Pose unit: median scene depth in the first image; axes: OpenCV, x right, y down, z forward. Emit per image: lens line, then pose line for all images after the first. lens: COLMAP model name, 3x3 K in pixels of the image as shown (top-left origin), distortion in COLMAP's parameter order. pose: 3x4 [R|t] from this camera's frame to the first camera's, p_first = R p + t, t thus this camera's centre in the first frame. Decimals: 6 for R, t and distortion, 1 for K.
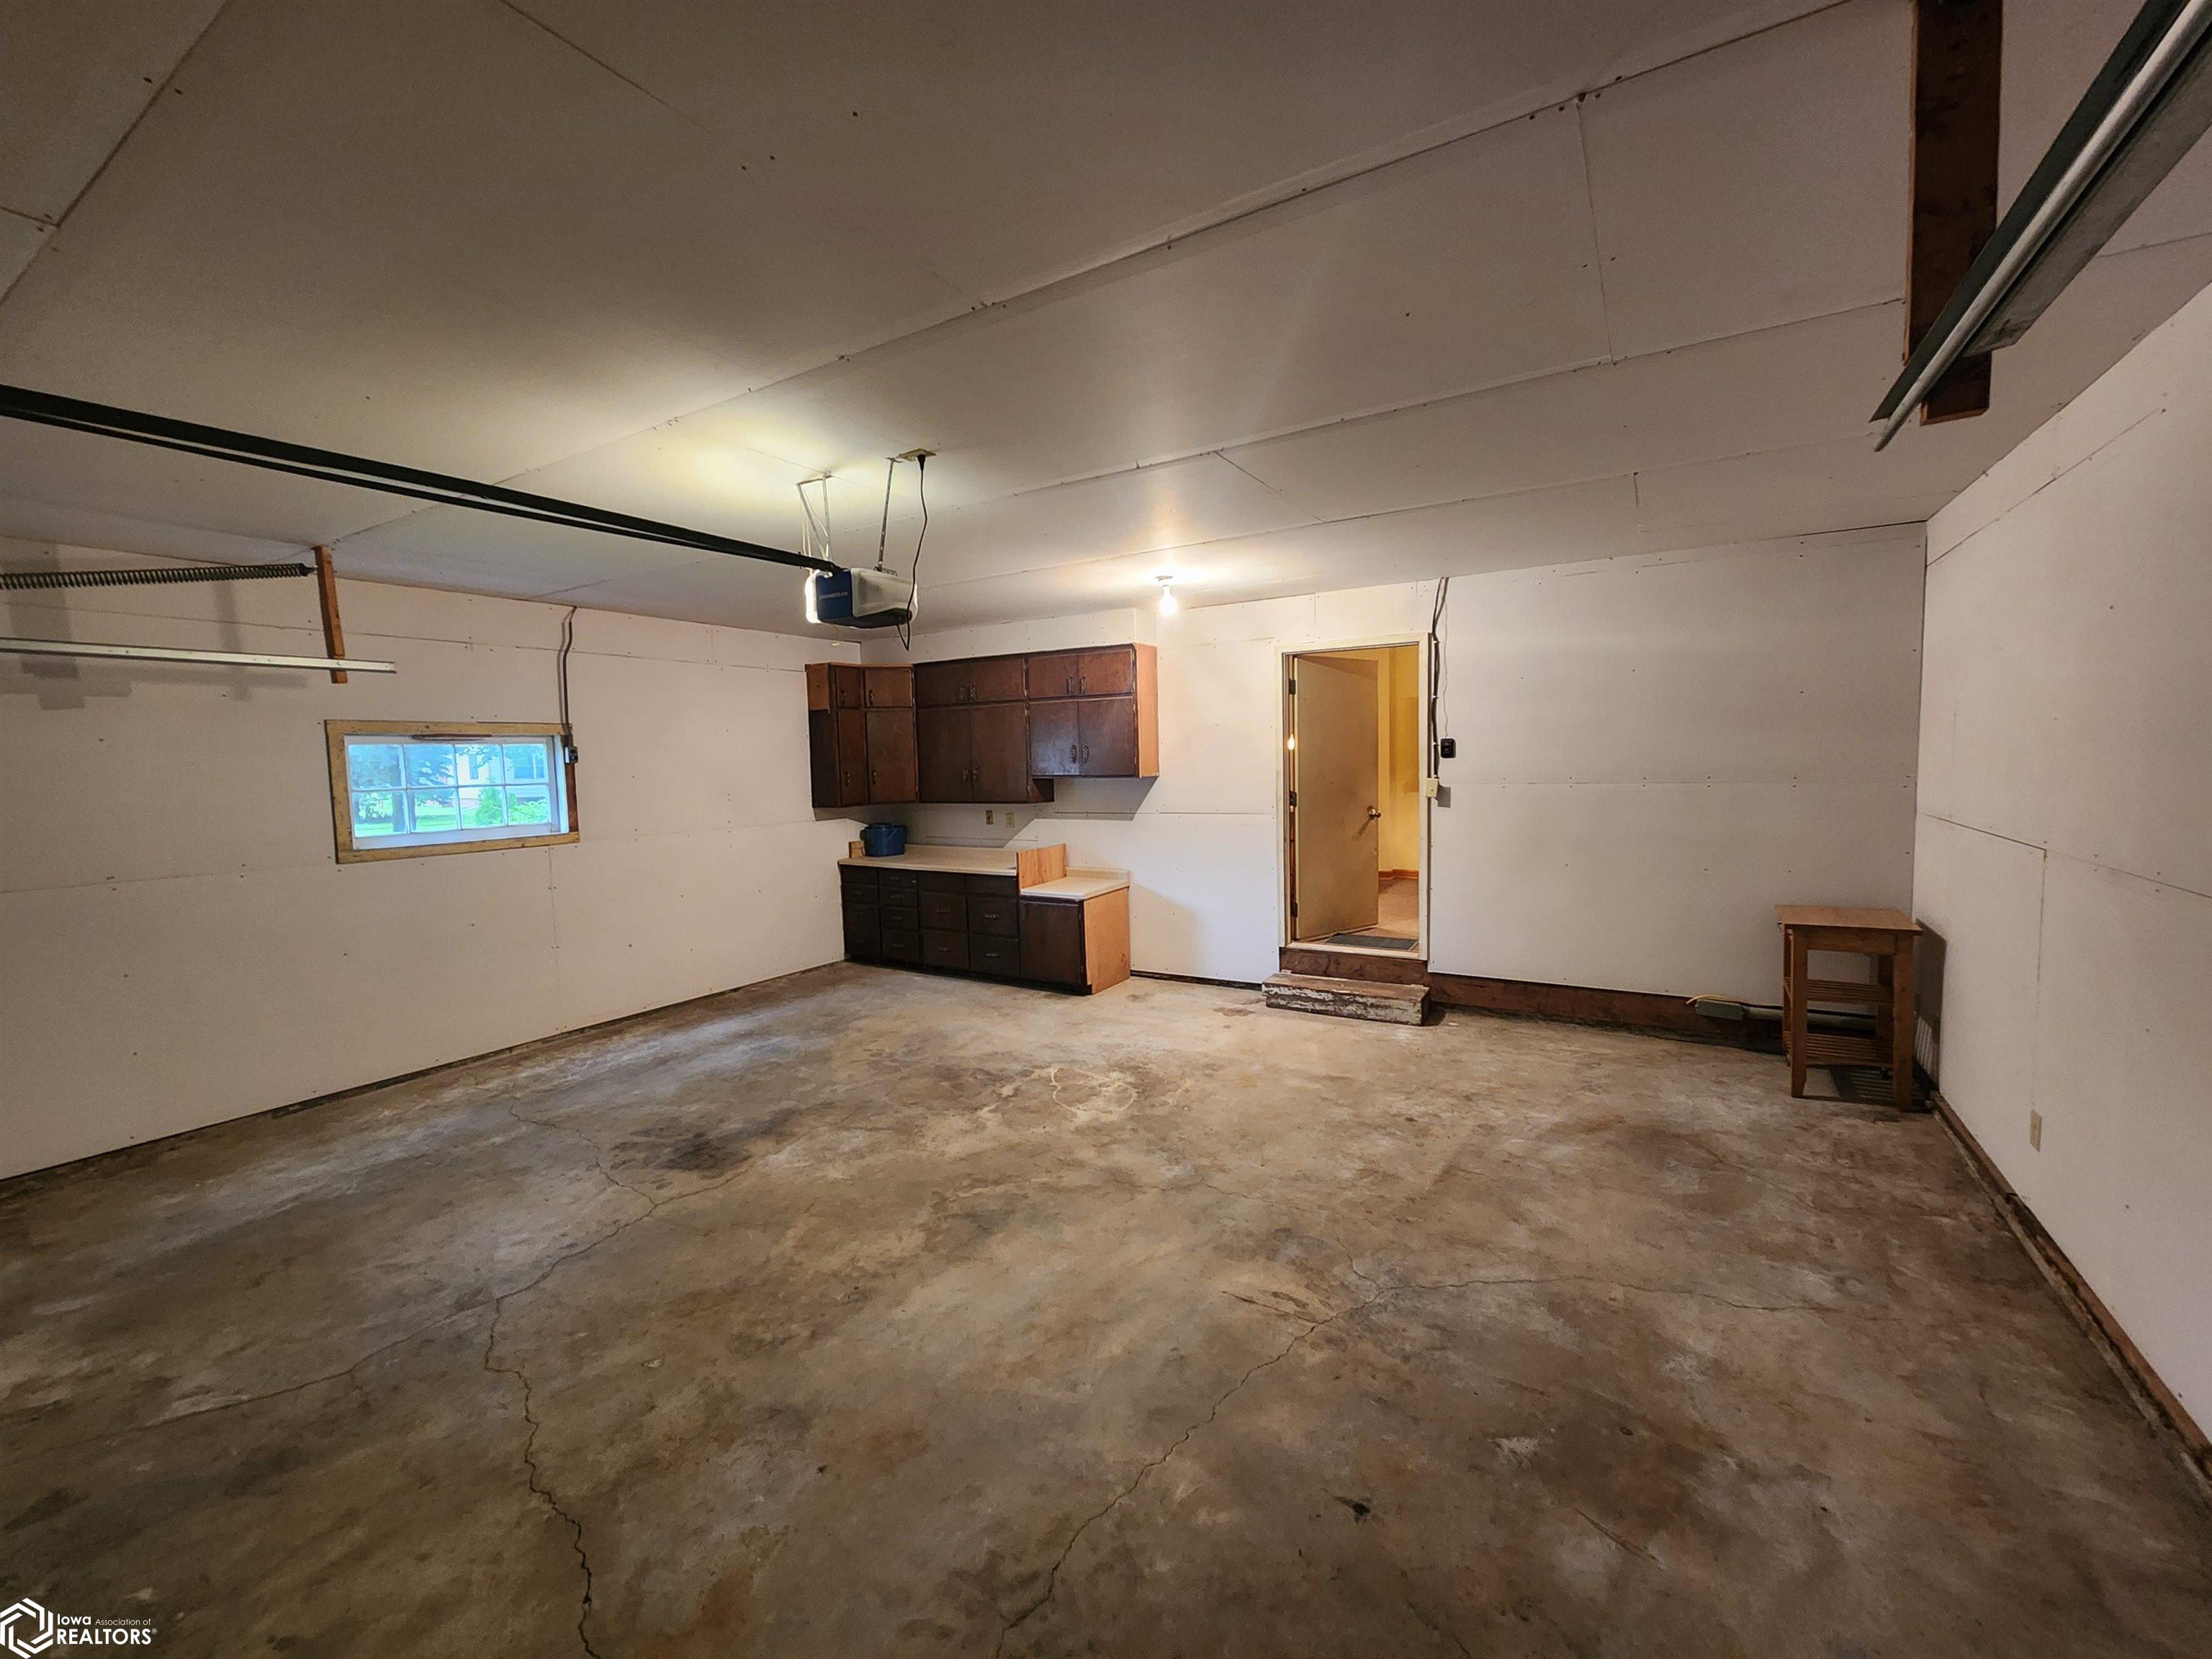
lens RADIAL K [[902.2, 0, 1105.0], [0, 902.2, 820.9], [0, 0, 1]] dist [-0.001848, -0.000197]
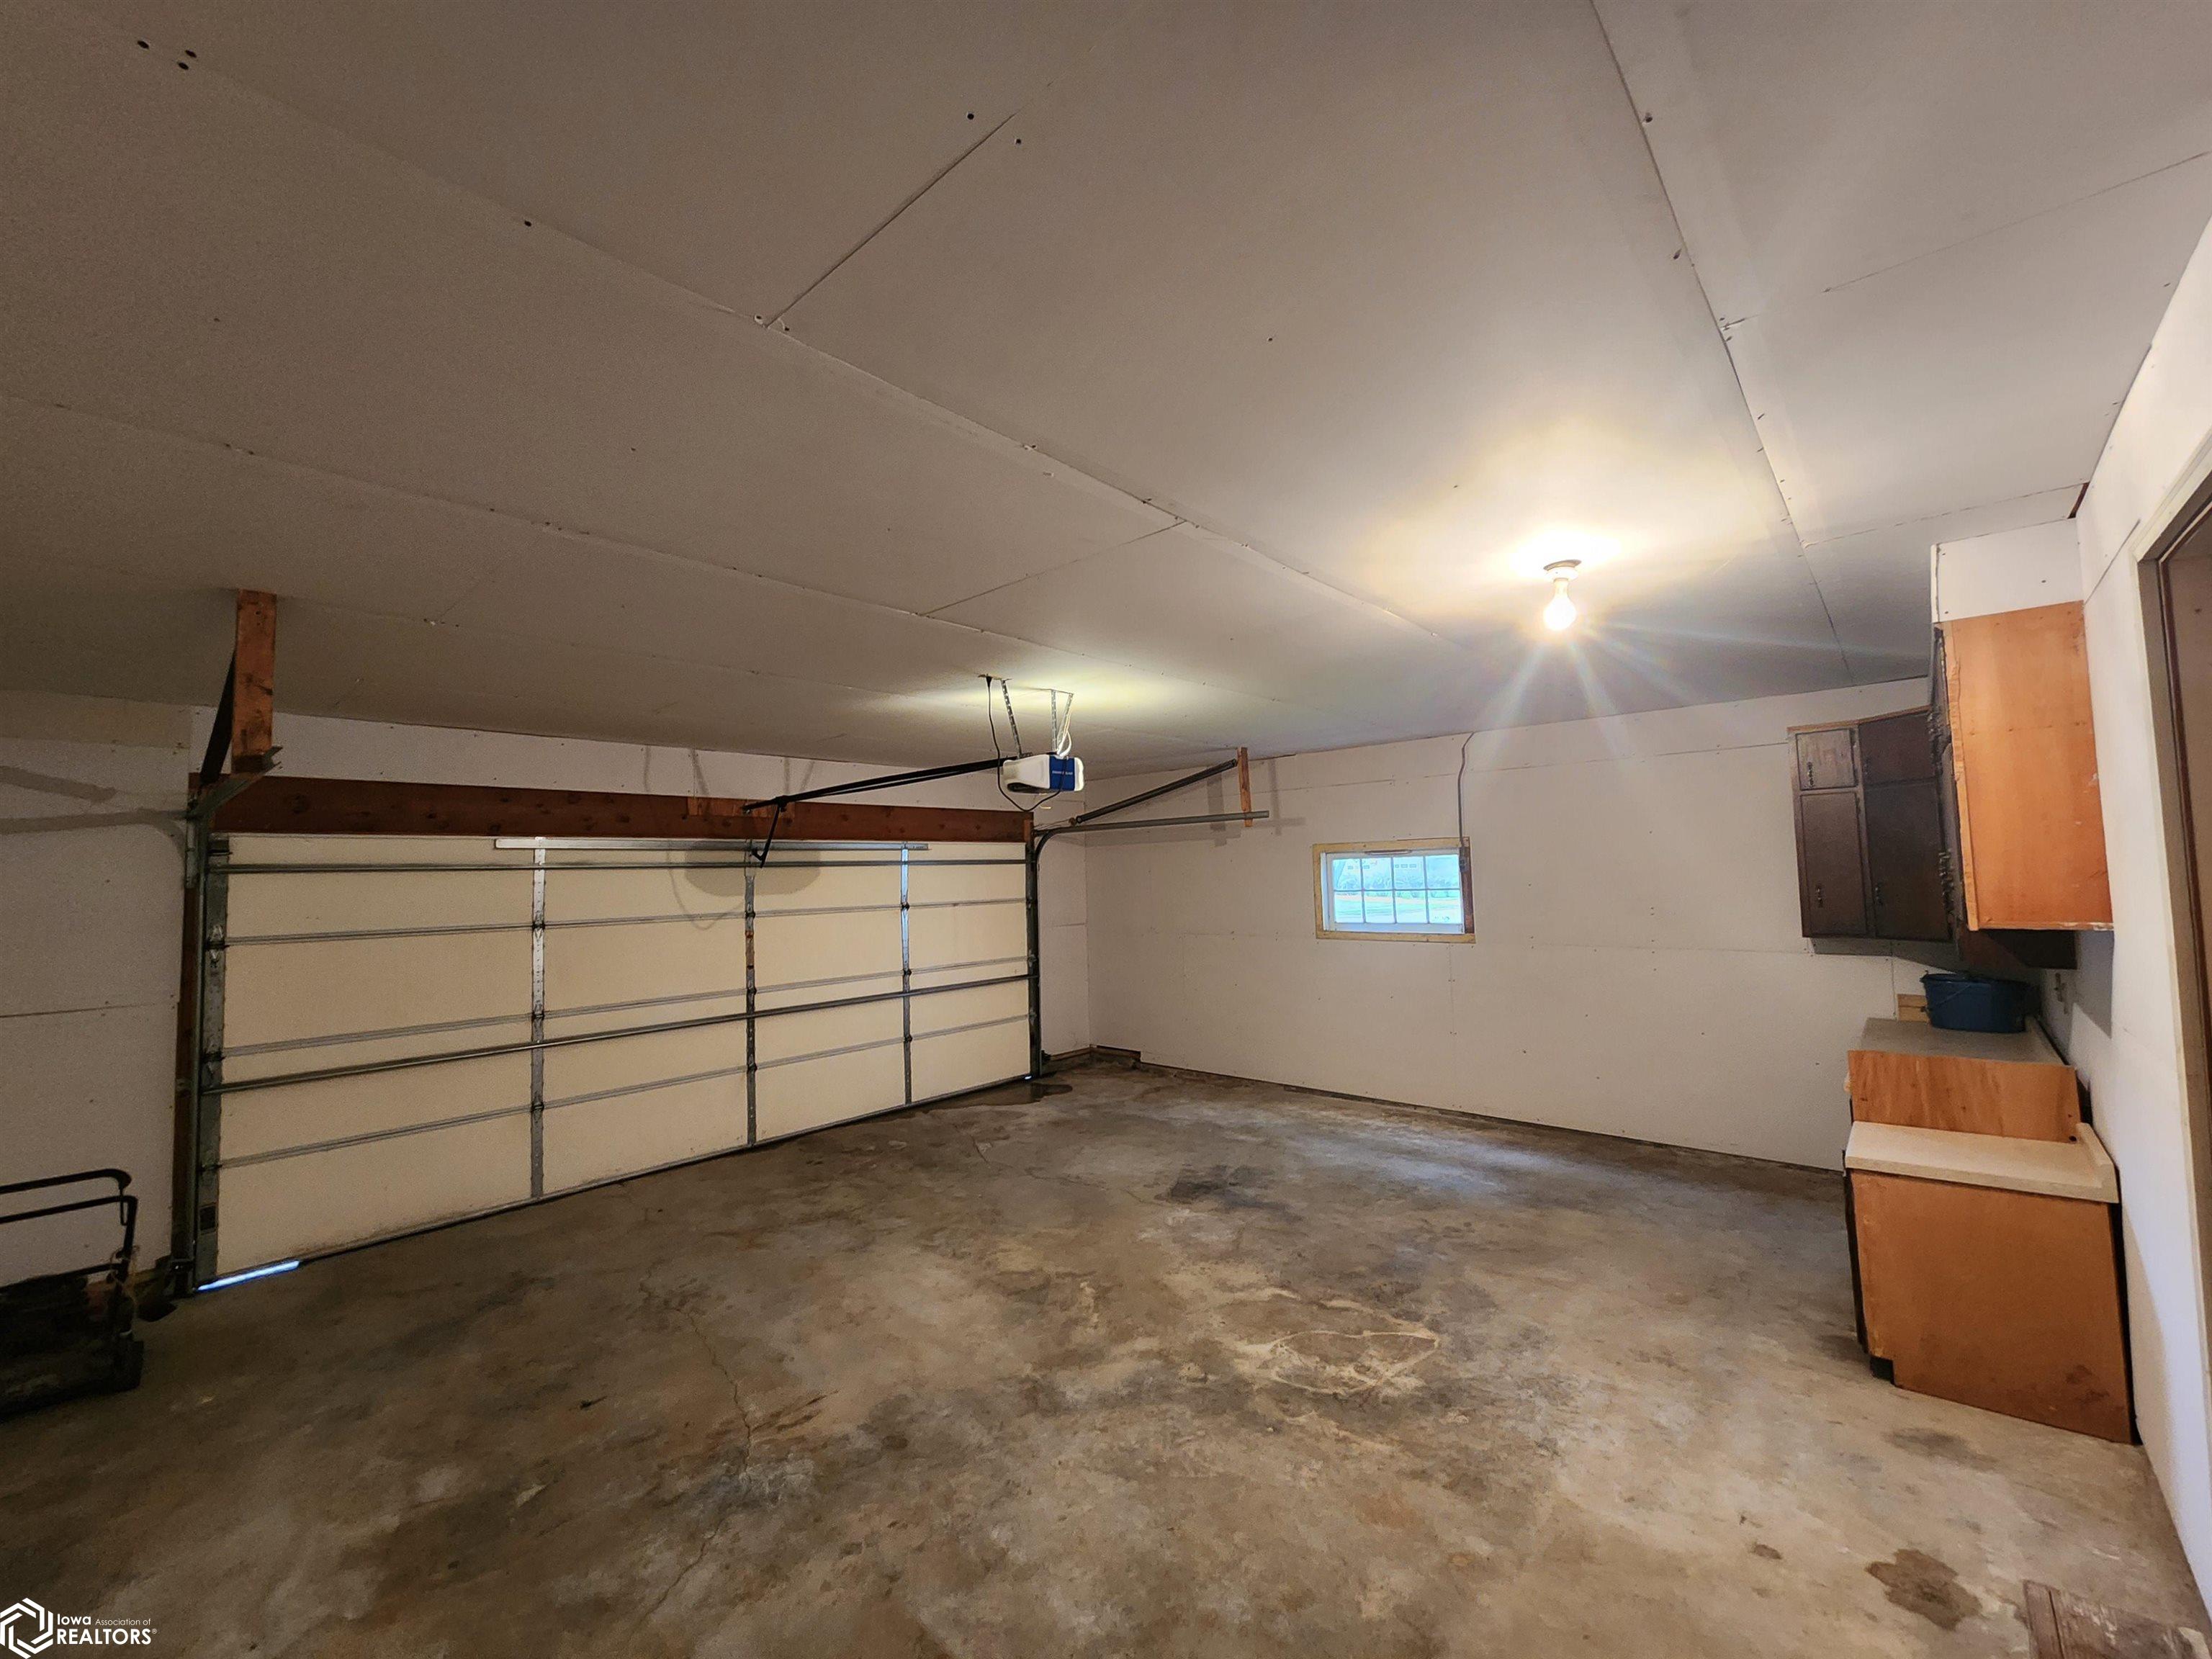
lens RADIAL K [[902.2, 0, 1105.0], [0, 902.2, 820.9], [0, 0, 1]] dist [-0.001848, -0.000197]
pose [[-0.177017, -0.029910, -0.983753, 0.784665], [-0.040780, 0.998903, -0.023033, -0.109809], [0.983363, 0.036040, -0.178042, 0.990919]]
